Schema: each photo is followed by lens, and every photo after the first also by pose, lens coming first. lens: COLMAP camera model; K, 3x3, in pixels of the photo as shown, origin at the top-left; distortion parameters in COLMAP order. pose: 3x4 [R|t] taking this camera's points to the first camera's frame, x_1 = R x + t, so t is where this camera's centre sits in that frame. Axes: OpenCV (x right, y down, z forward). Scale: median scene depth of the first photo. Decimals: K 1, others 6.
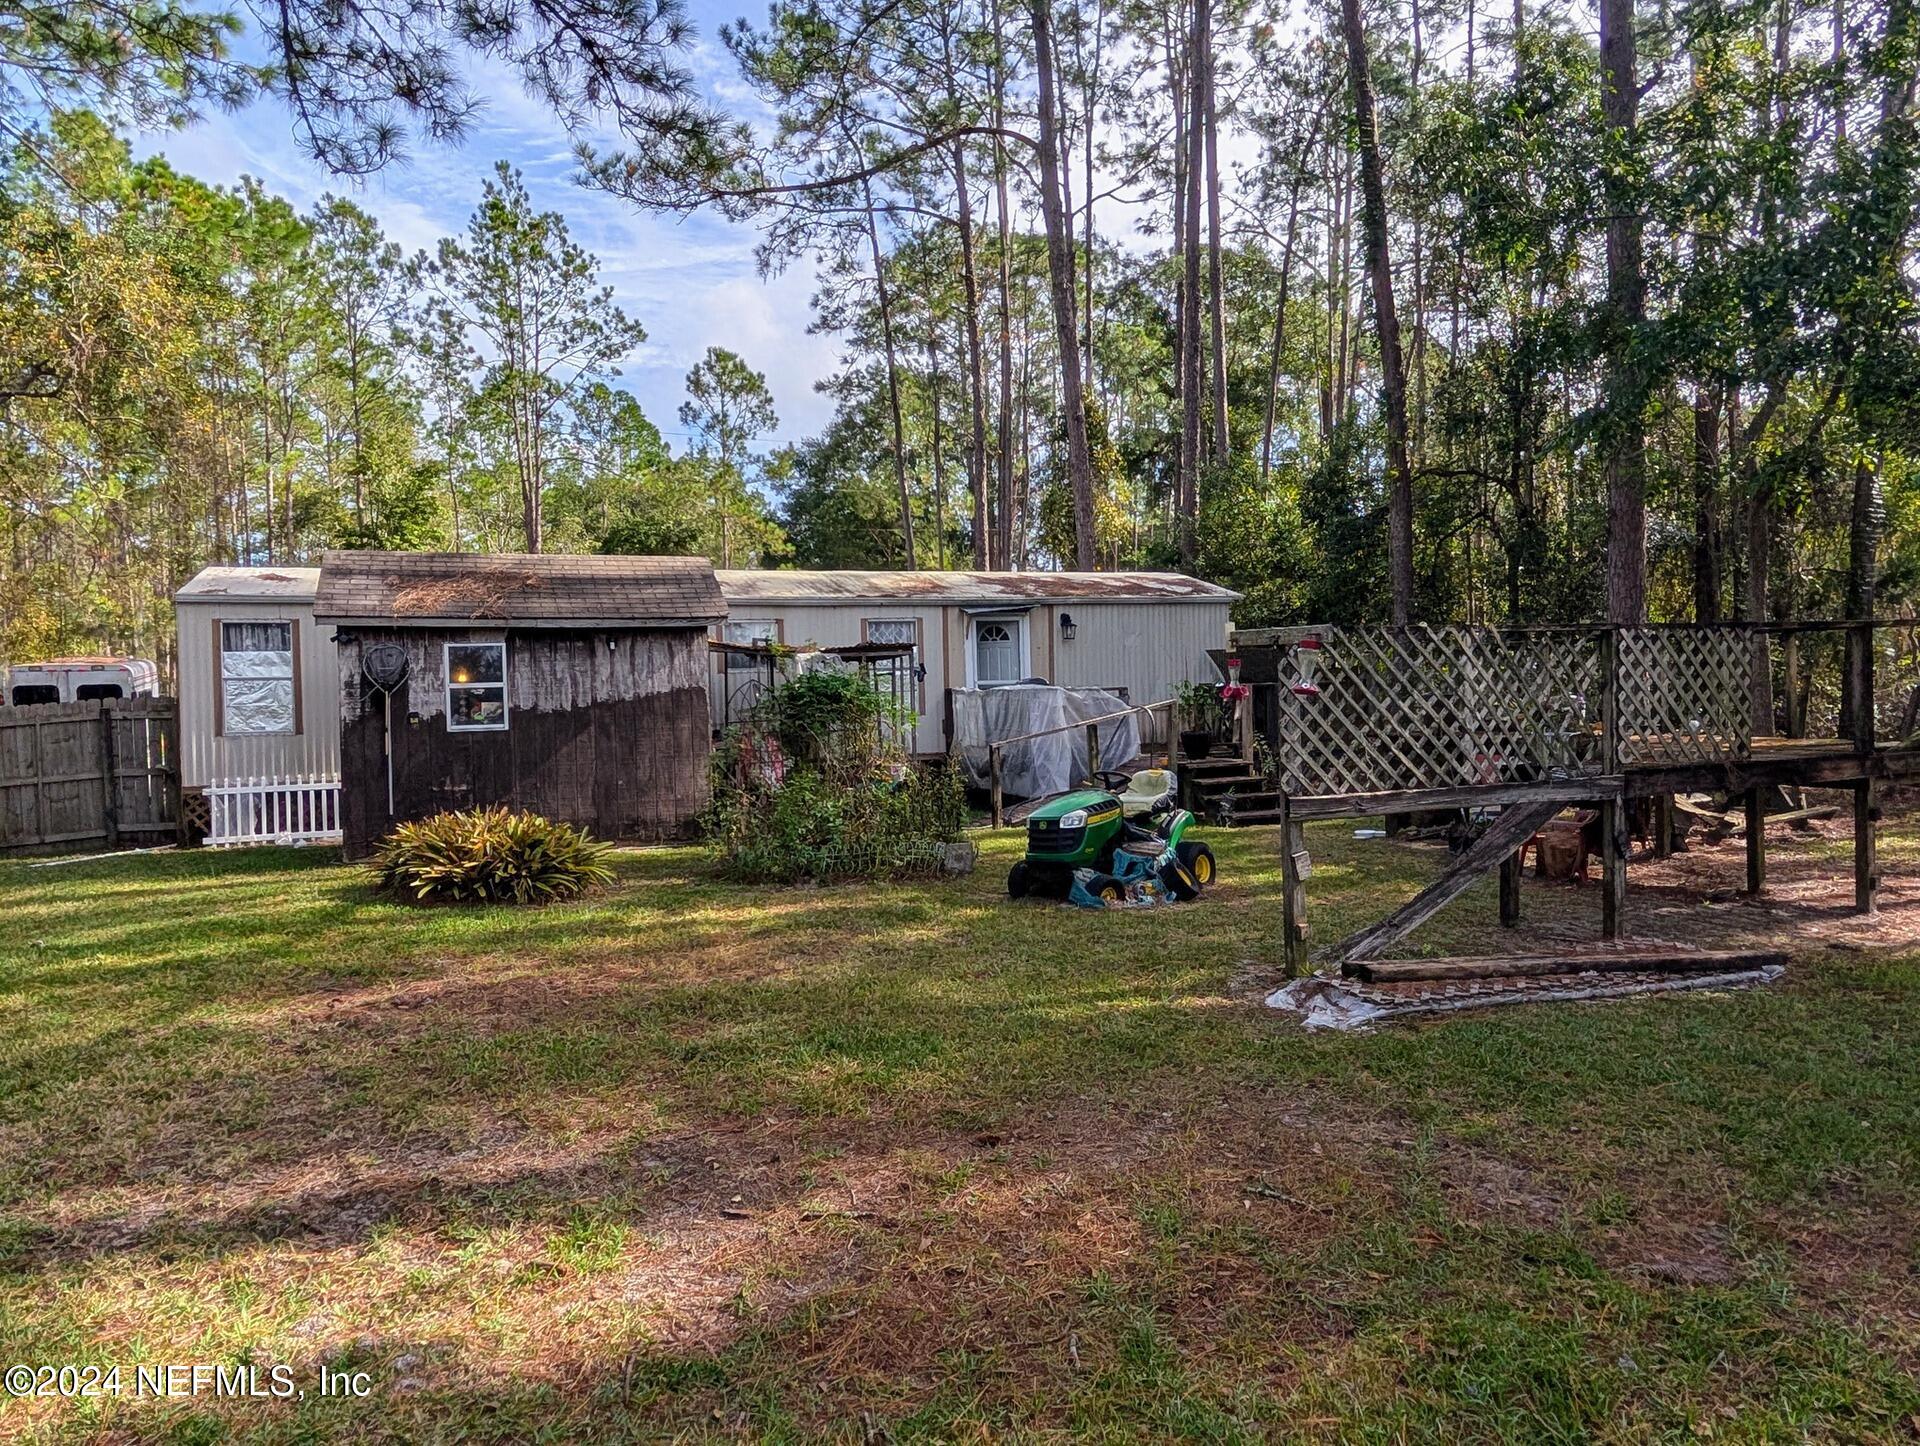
lens RADIAL K [[1306.1, 0, 952.2], [0, 1306.1, 722.9], [0, 0, 1]] dist [0.031577, -0.027928]
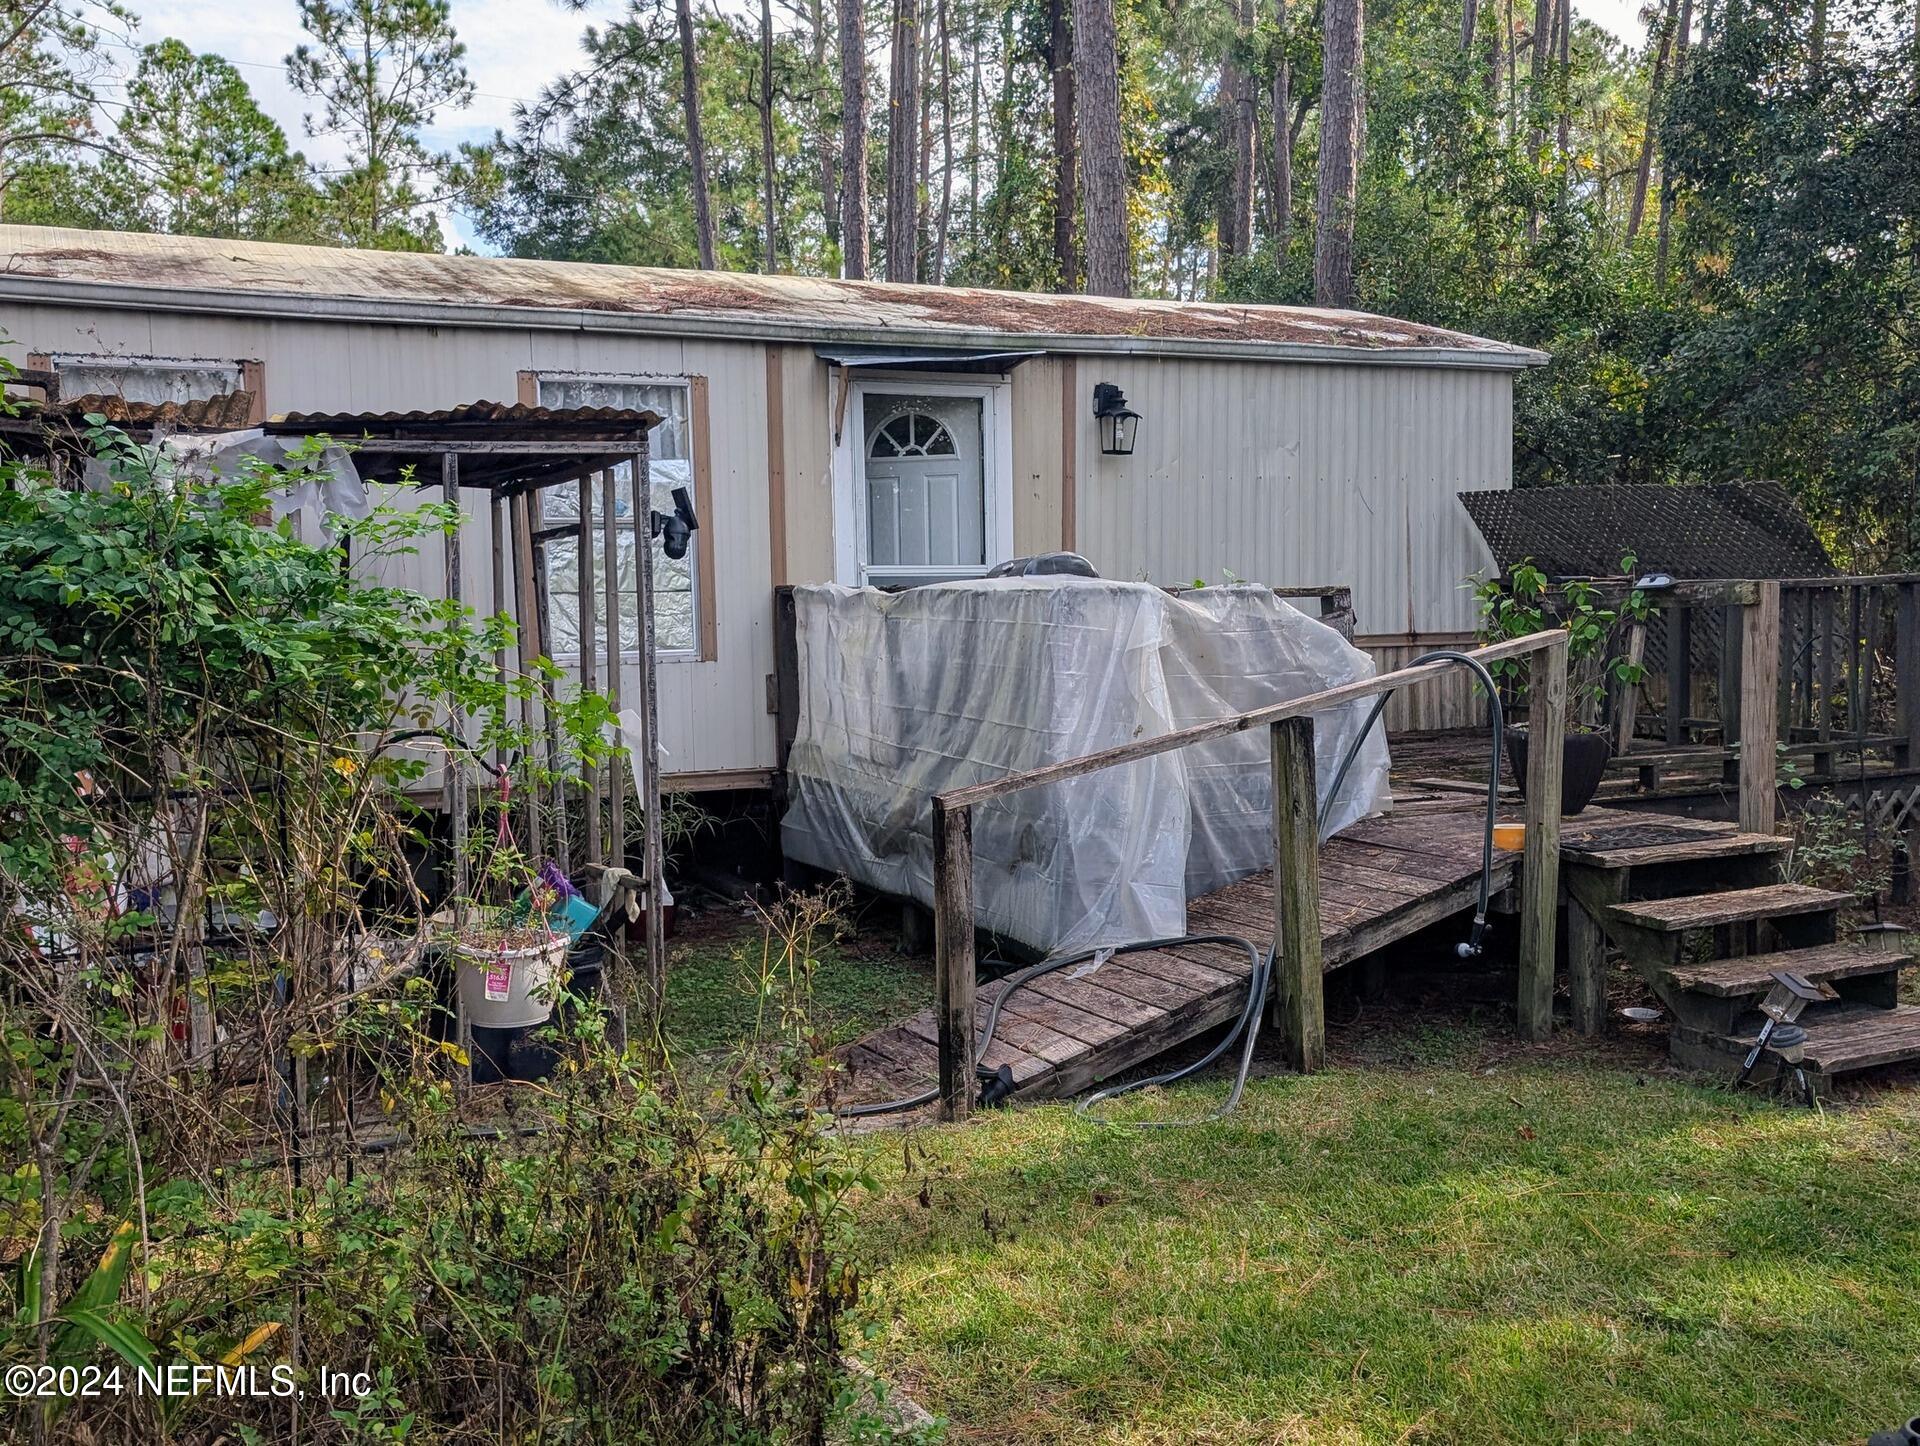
lens RADIAL K [[2225.1, 0, 905.6], [0, 2225.1, 731.2], [0, 0, 1]] dist [0.139608, -0.490686]
pose [[0.998743, 0.007622, 0.049541, 0.000533], [-0.009414, 0.999306, 0.036049, -0.008999], [-0.049232, -0.036470, 0.998121, 0.384383]]
